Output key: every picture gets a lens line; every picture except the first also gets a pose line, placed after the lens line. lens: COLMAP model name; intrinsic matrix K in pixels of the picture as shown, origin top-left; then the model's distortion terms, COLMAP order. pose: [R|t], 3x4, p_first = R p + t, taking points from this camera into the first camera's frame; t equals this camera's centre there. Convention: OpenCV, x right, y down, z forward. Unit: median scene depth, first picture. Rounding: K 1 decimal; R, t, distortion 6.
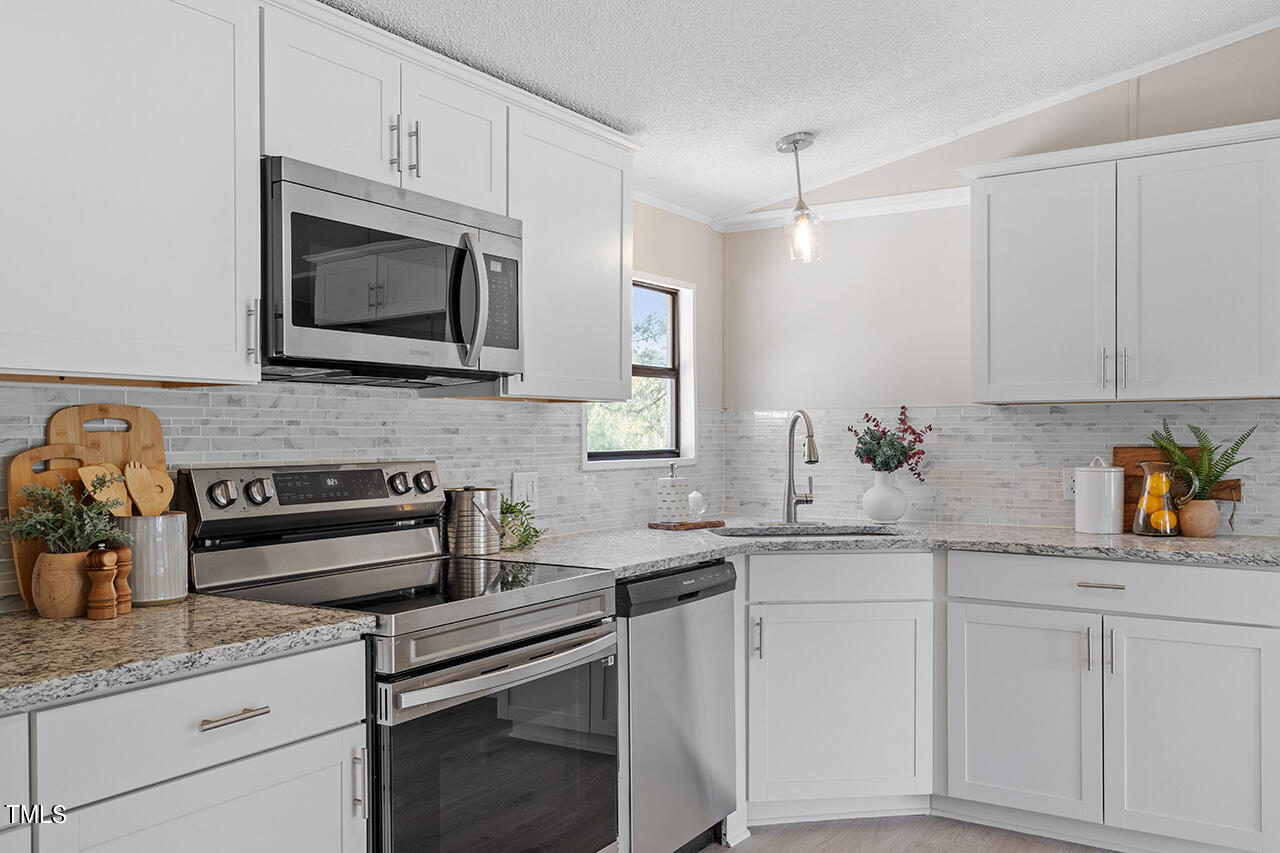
lens RADIAL K [[1066.8, 0, 640.2], [0, 1066.8, 431.3], [0, 0, 1]] dist [0.002463, 0.000081]
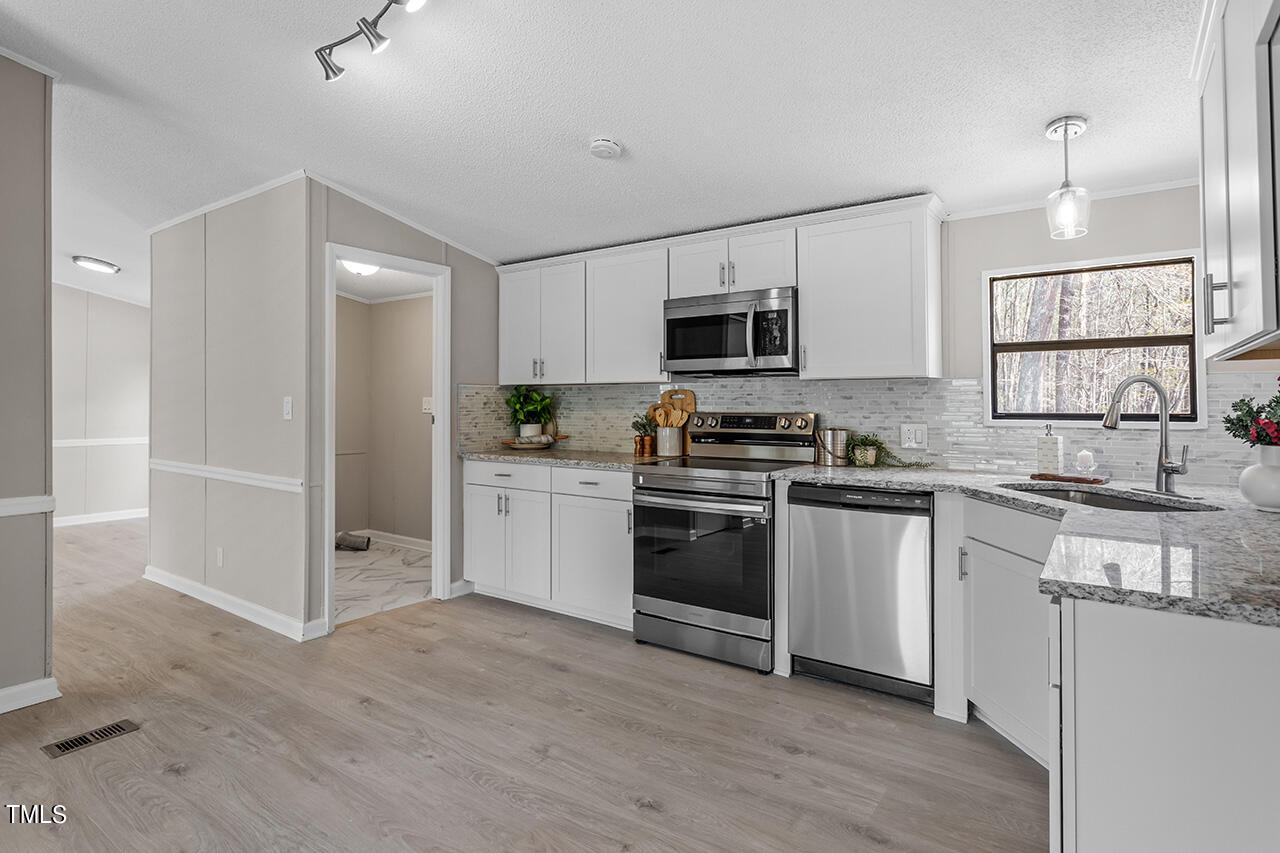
lens RADIAL K [[674.8, 0, 644.1], [0, 674.8, 393.1], [0, 0, 1]] dist [0.003990, 0.000512]
pose [[-0.062720, -0.006225, -0.998012, 1.150830], [0.007169, 0.999952, -0.006688, -0.003197], [0.998005, -0.007574, -0.062672, 0.851449]]
